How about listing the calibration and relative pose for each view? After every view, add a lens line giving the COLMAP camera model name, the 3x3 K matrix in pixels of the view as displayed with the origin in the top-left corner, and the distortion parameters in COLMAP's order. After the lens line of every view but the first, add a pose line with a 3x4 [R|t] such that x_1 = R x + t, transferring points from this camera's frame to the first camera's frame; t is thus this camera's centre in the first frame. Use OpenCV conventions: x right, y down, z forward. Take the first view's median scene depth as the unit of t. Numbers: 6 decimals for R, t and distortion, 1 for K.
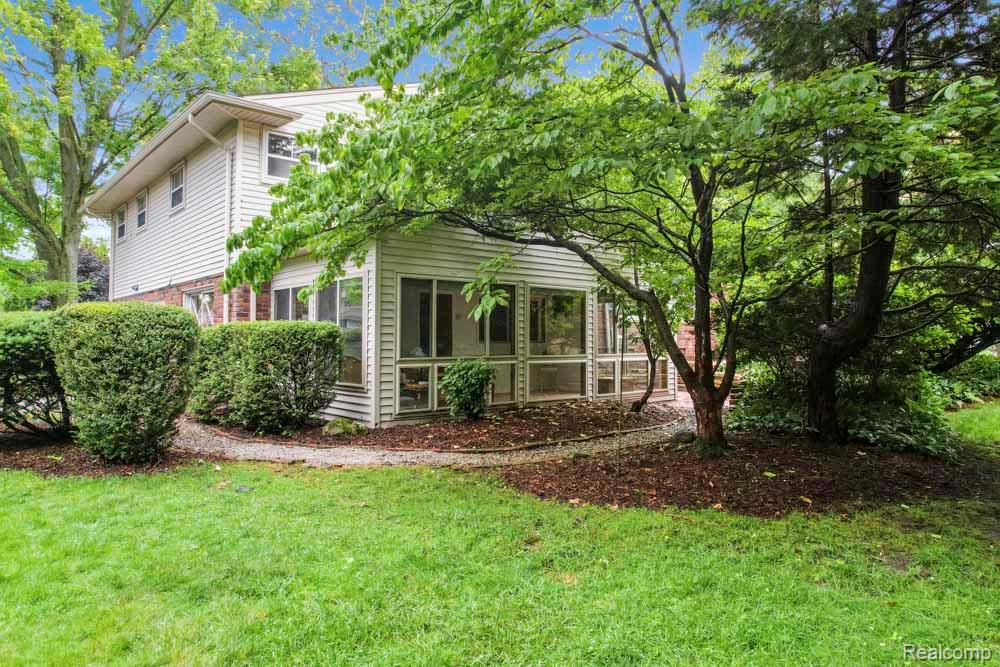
lens RADIAL K [[648.4, 0, 502.1], [0, 648.4, 299.2], [0, 0, 1]] dist [-0.023101, 0.001868]
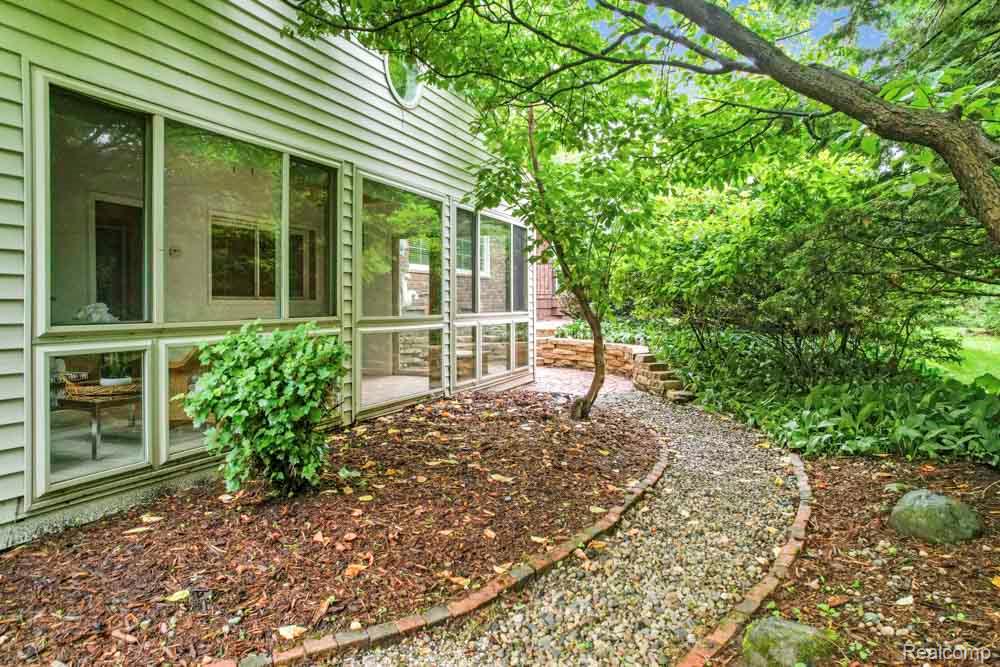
lens RADIAL K [[648.4, 0, 502.1], [0, 648.4, 299.2], [0, 0, 1]] dist [-0.023101, 0.001868]
pose [[0.897026, -0.000560, 0.441977, -0.090843], [-0.023742, 0.998494, 0.049451, 0.052811], [-0.441340, -0.054852, 0.895662, 0.581092]]
